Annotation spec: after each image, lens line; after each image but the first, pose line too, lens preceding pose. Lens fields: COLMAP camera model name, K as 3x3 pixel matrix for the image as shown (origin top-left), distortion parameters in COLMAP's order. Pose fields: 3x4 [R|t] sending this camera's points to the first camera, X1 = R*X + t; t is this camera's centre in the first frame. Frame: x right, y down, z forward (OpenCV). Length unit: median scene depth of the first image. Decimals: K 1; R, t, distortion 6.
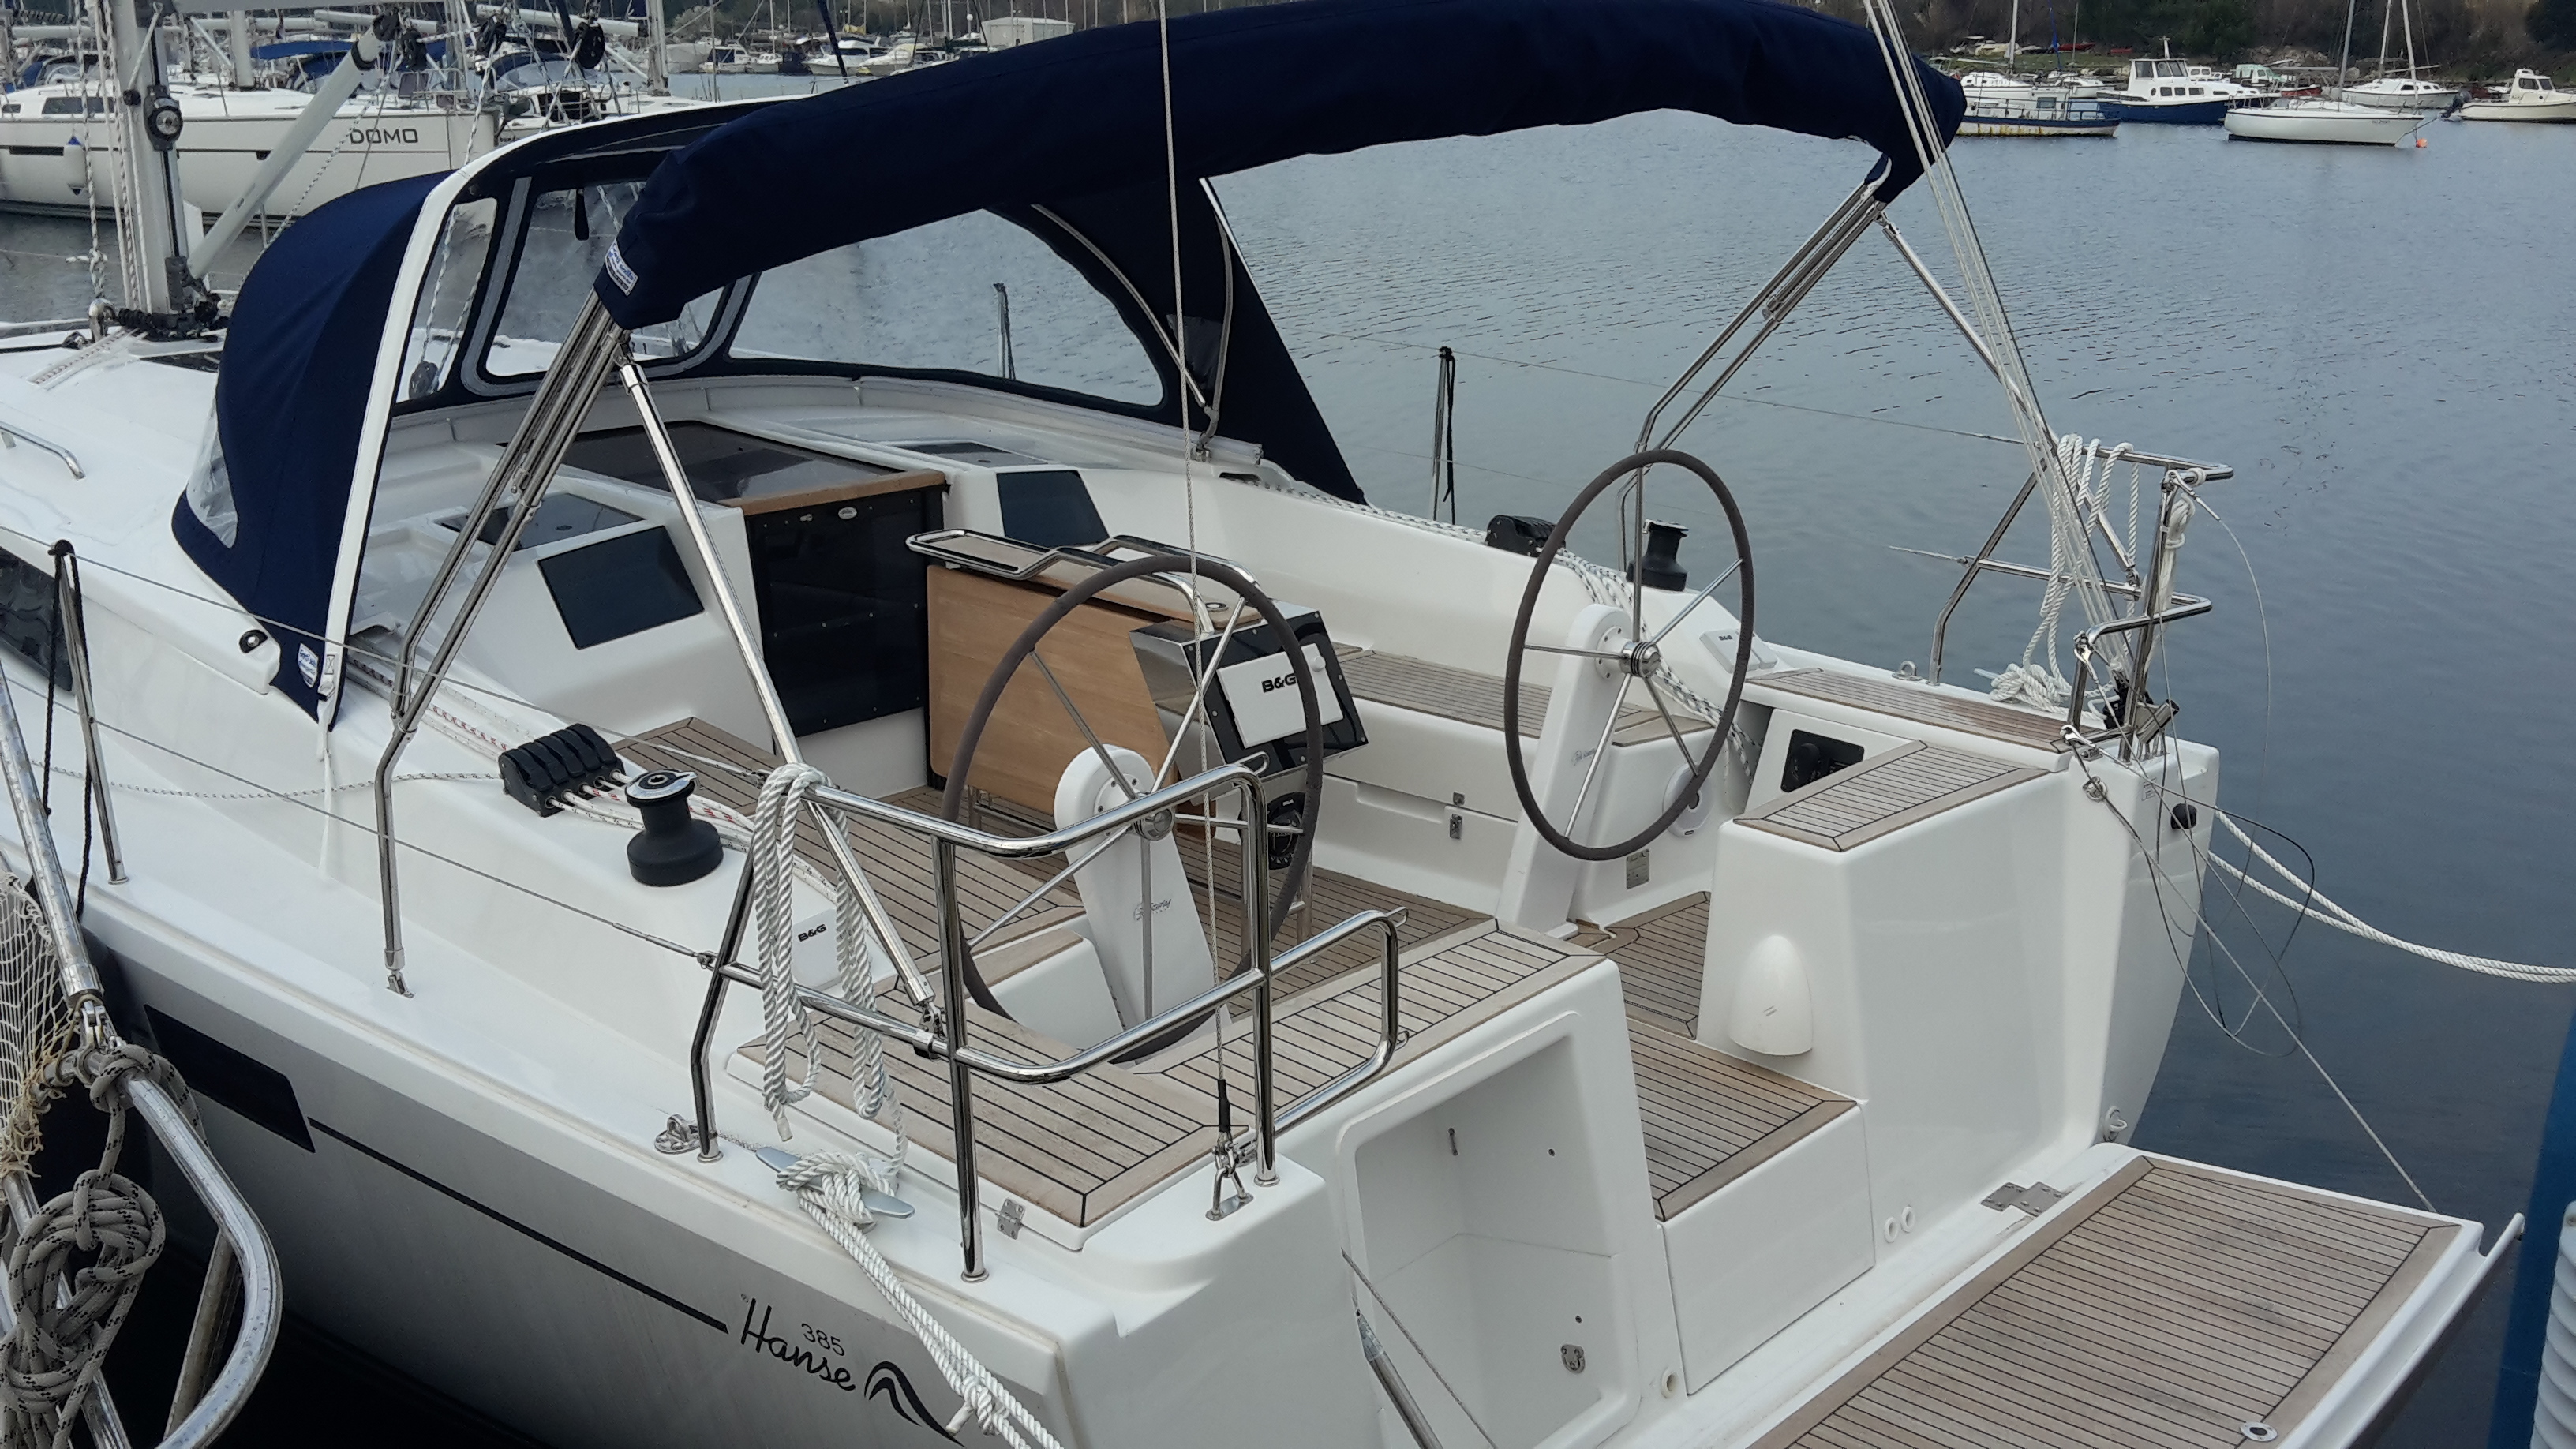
lens RADIAL K [[2410.6, 0, 1310.4], [0, 2410.6, 728.9], [0, 0, 1]] dist [0.090990, -0.207986]
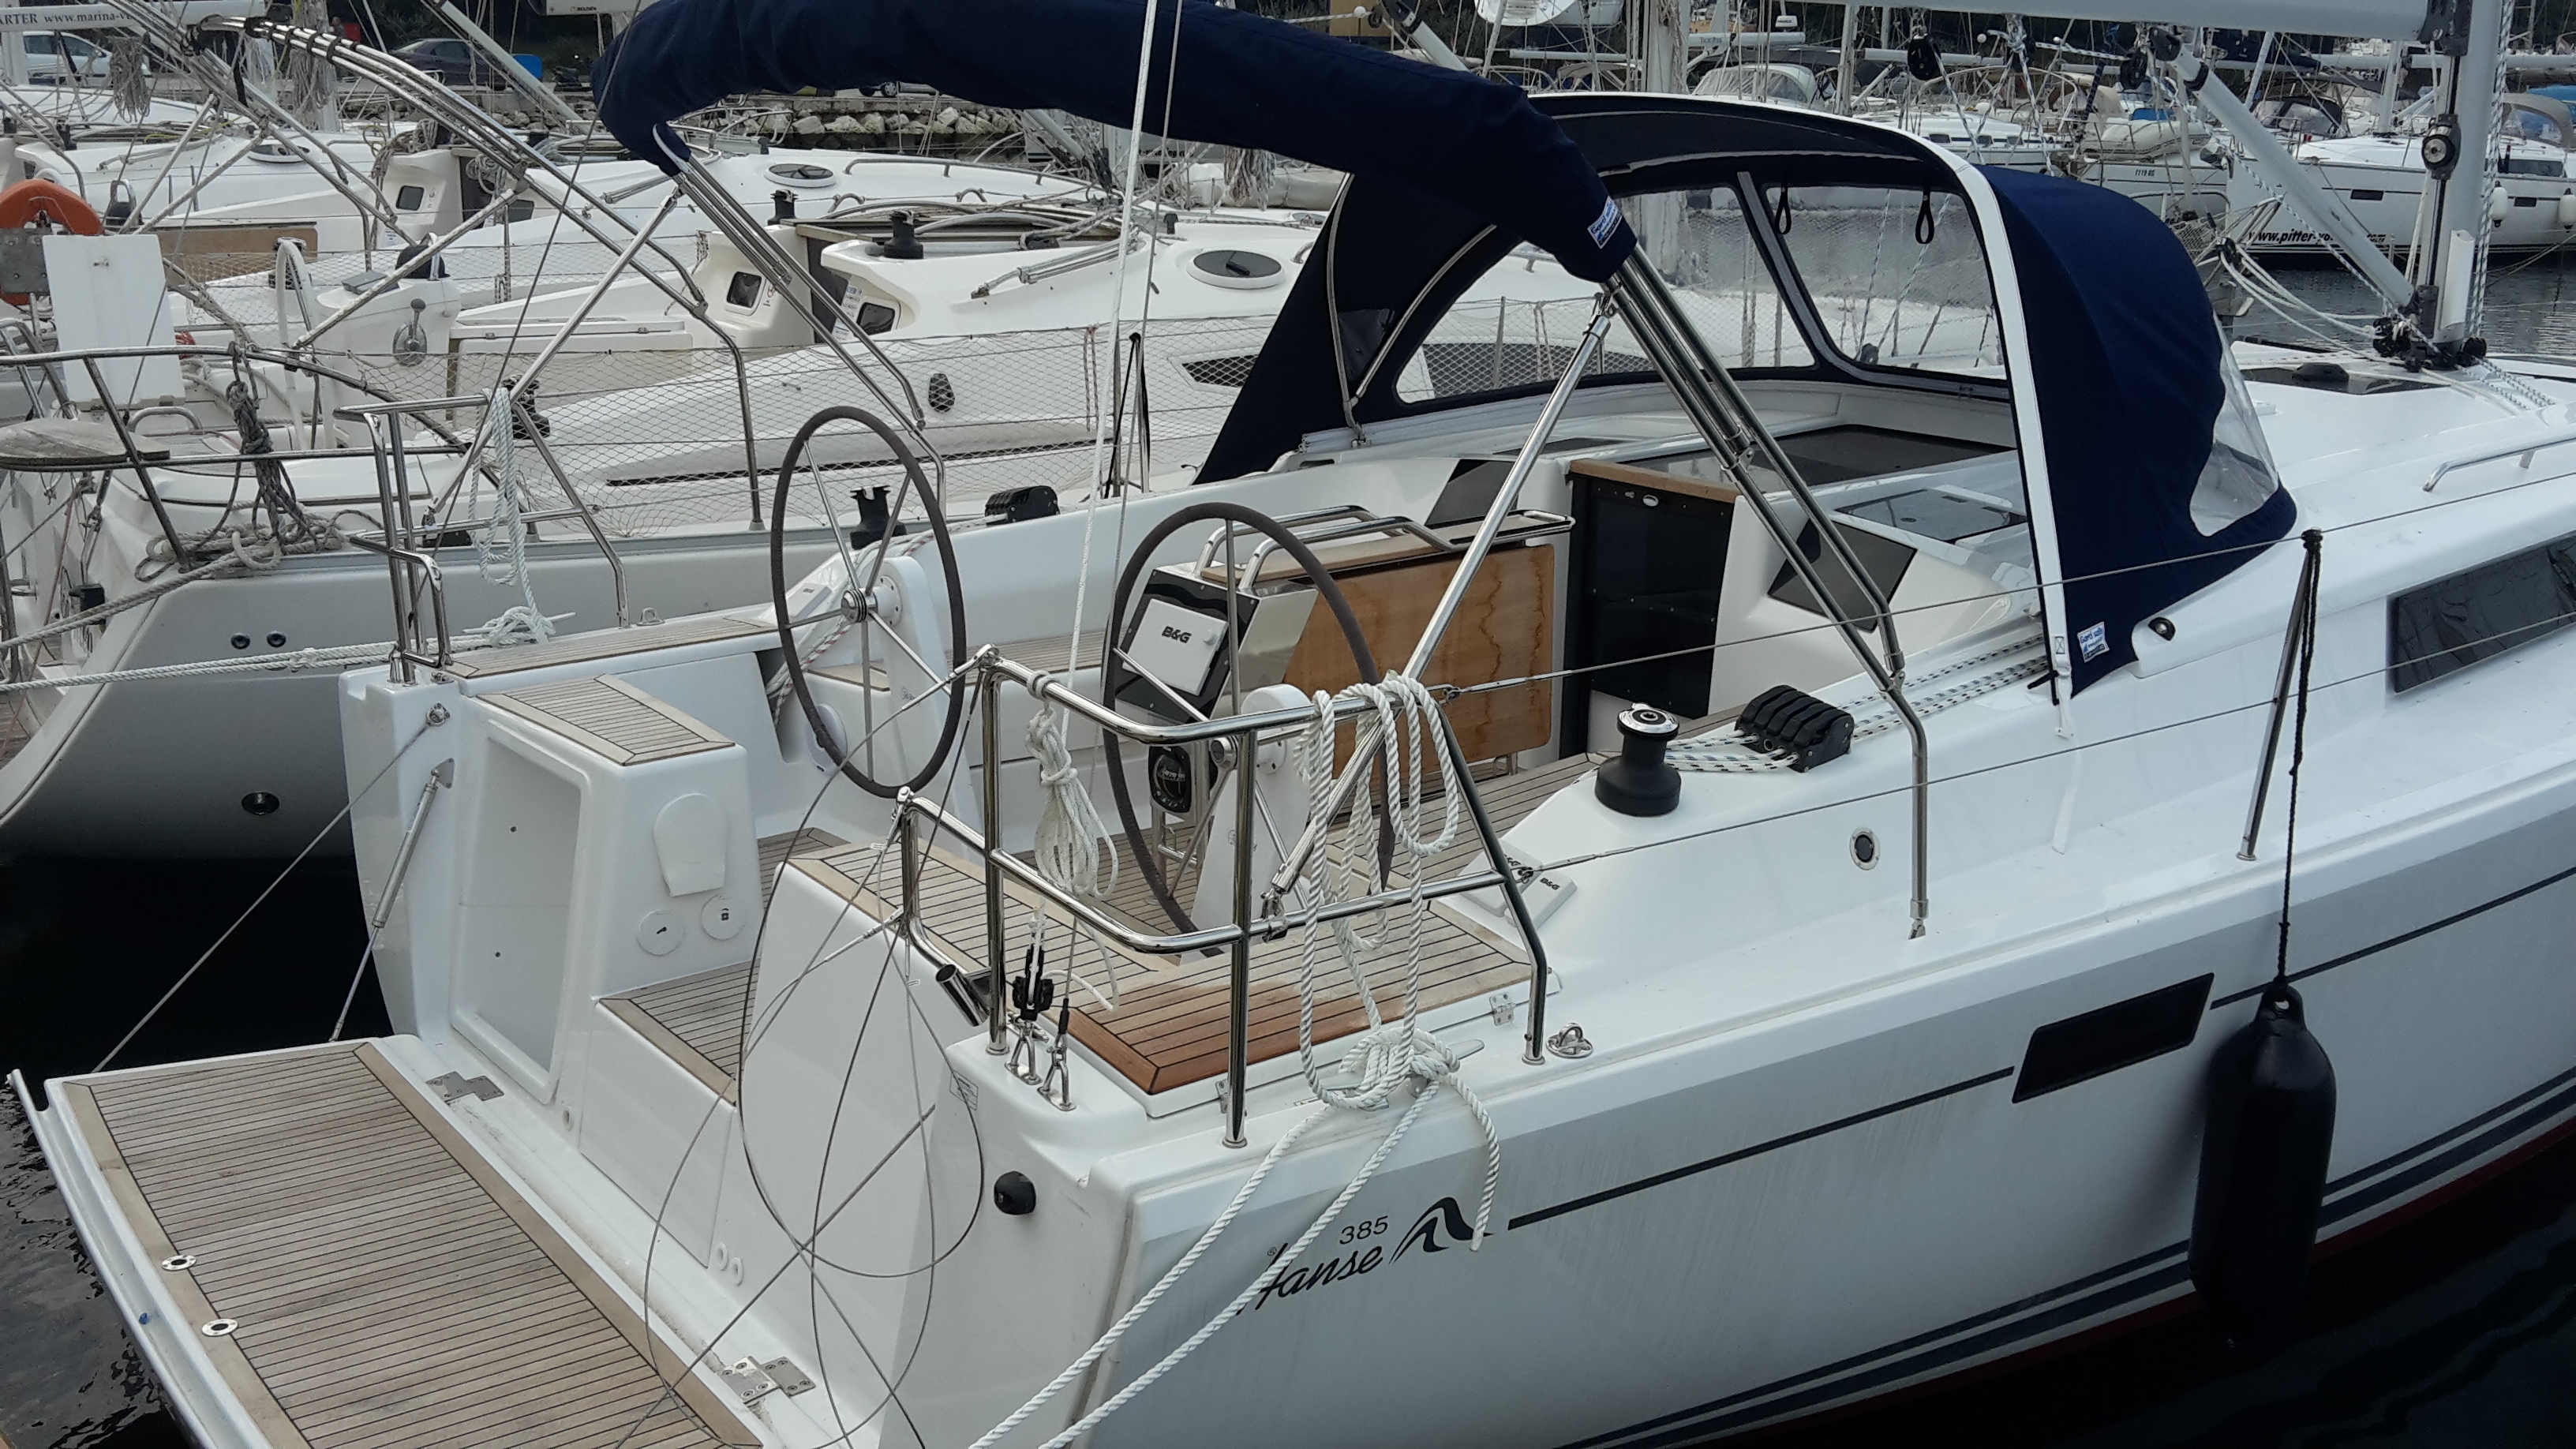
lens RADIAL K [[2412.8, 0, 1301.4], [0, 2412.8, 725.6], [0, 0, 1]] dist [0.115170, -0.287934]
pose [[-0.166816, 0.255607, -0.952280, 0.915616], [-0.291786, 0.909756, 0.295306, -0.286879], [0.941825, 0.327124, -0.077179, 1.056368]]
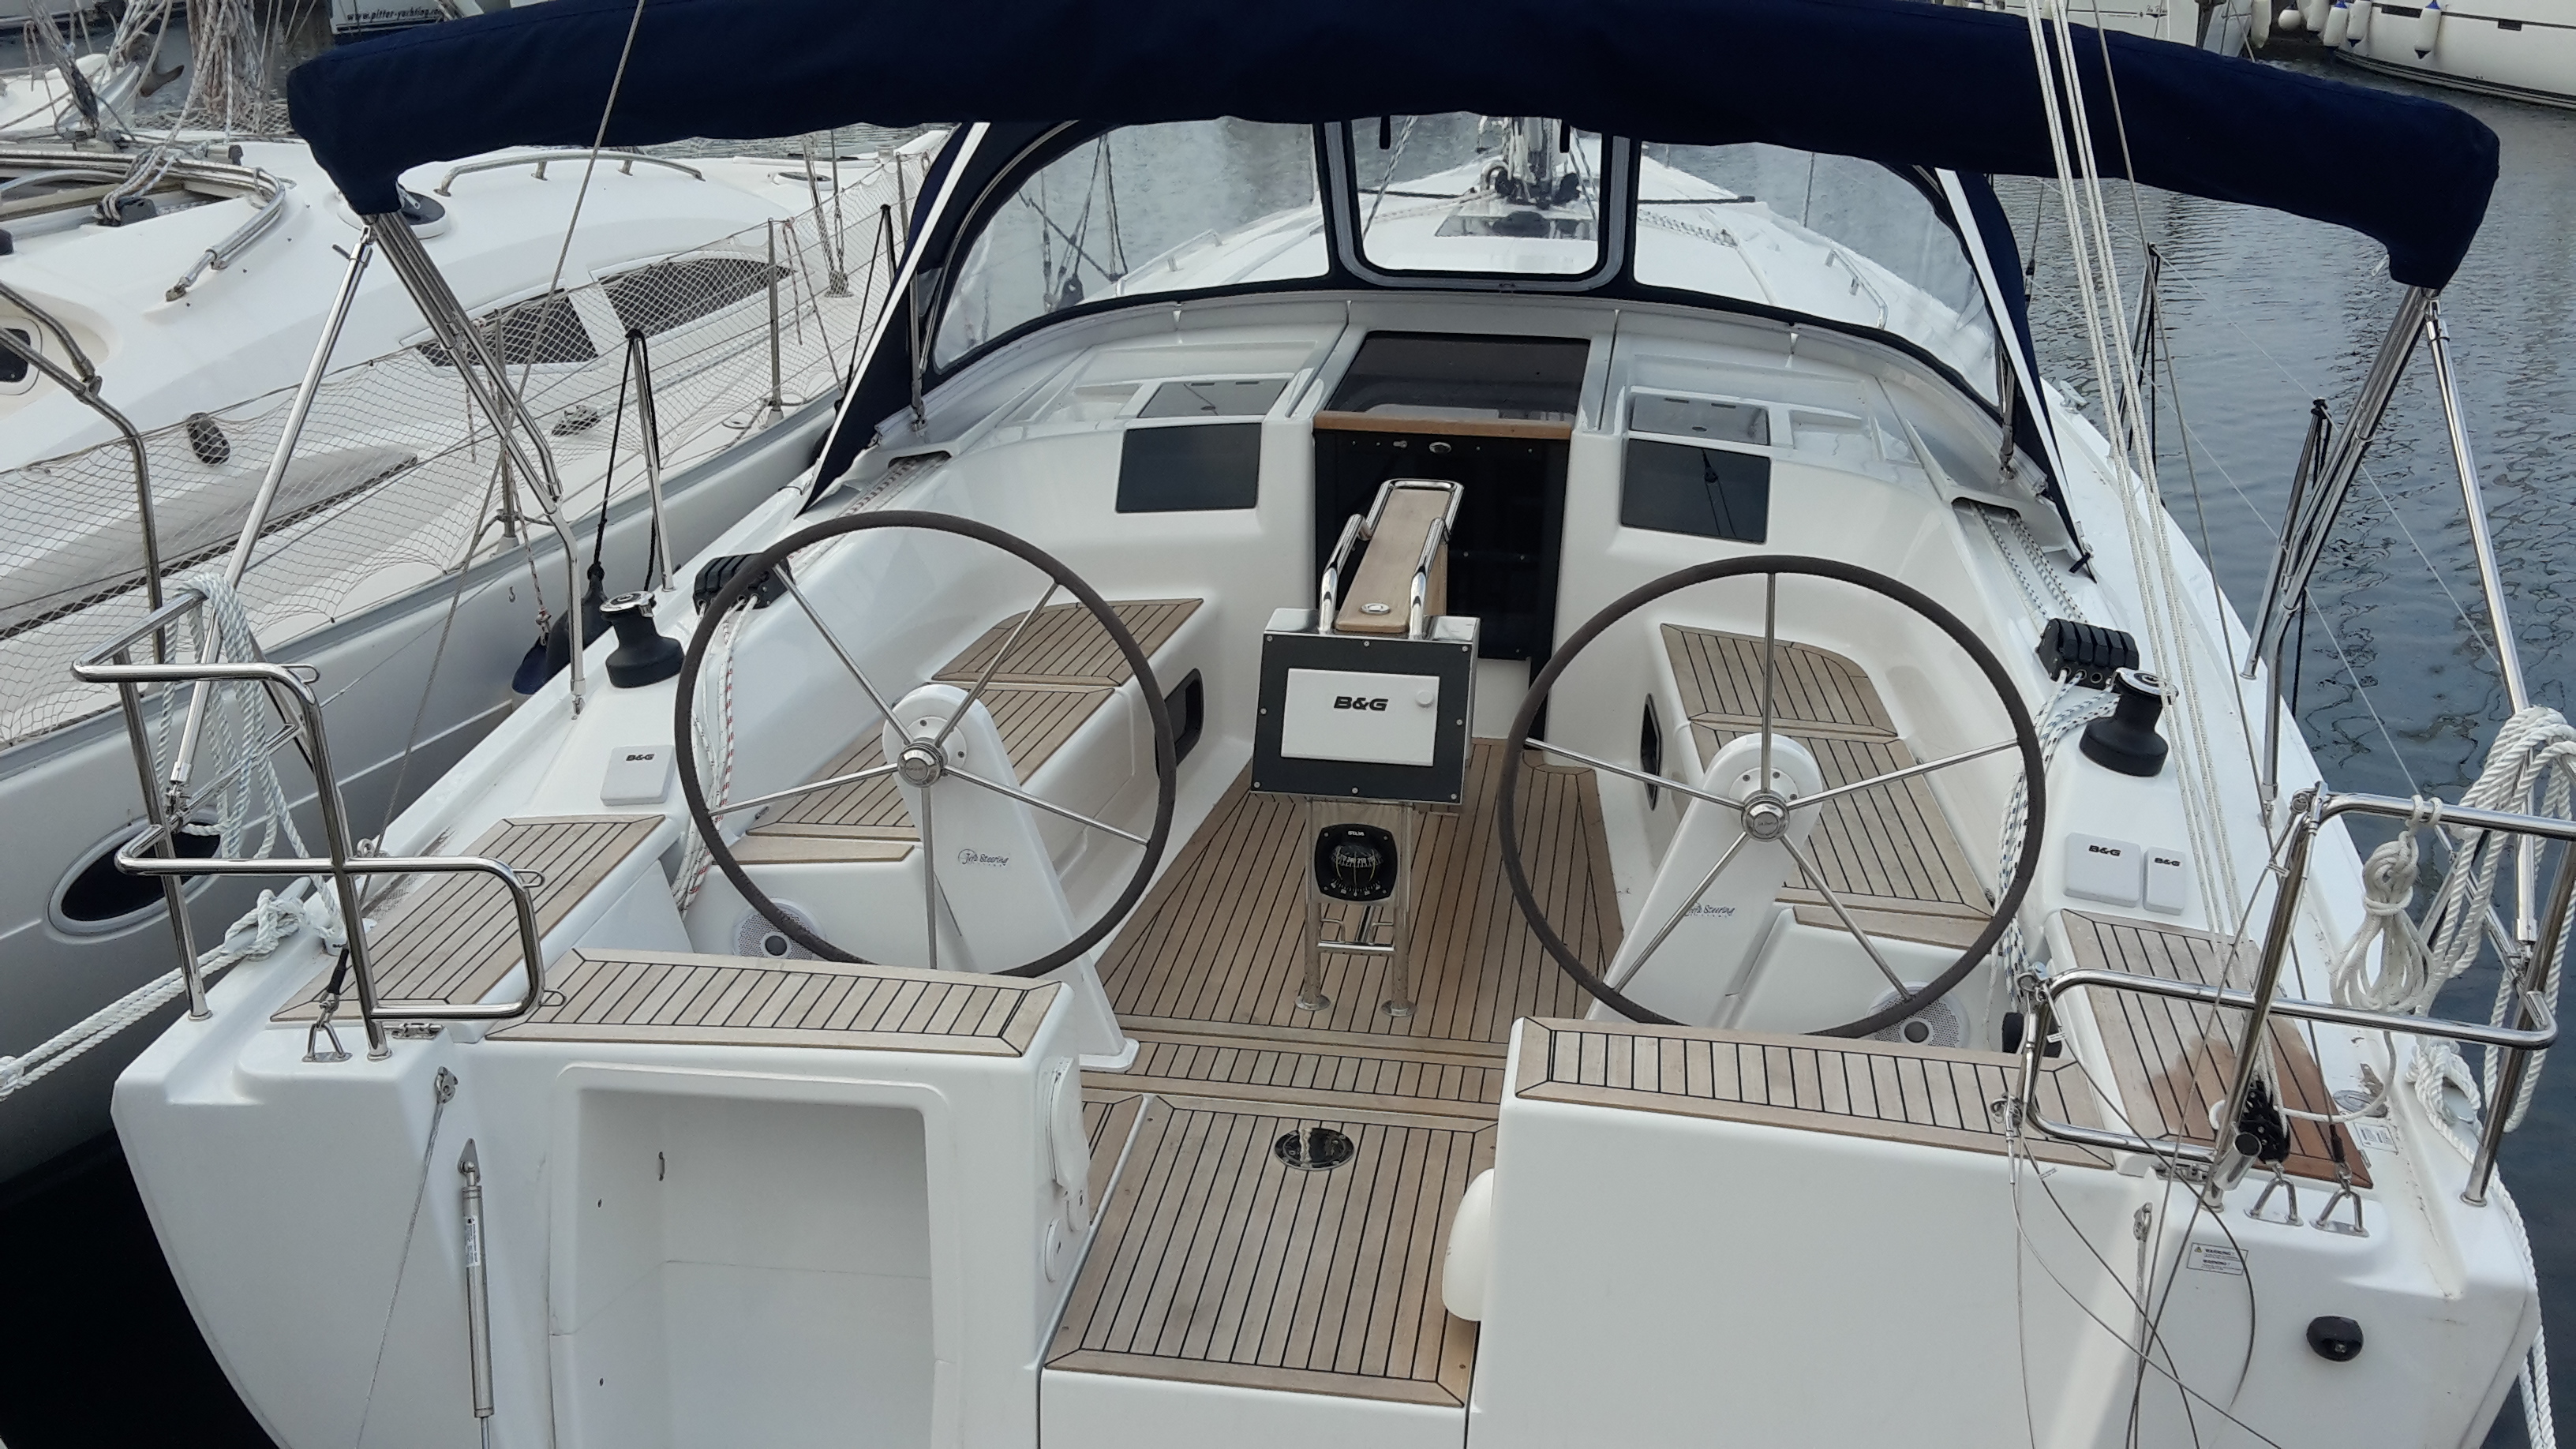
lens RADIAL K [[2410.6, 0, 1310.4], [0, 2410.6, 728.9], [0, 0, 1]] dist [0.090990, -0.207986]
pose [[0.574698, 0.285423, -0.766979, 0.622675], [-0.242898, 0.954466, 0.173191, -0.149868], [0.781488, 0.086765, 0.617858, 0.383574]]
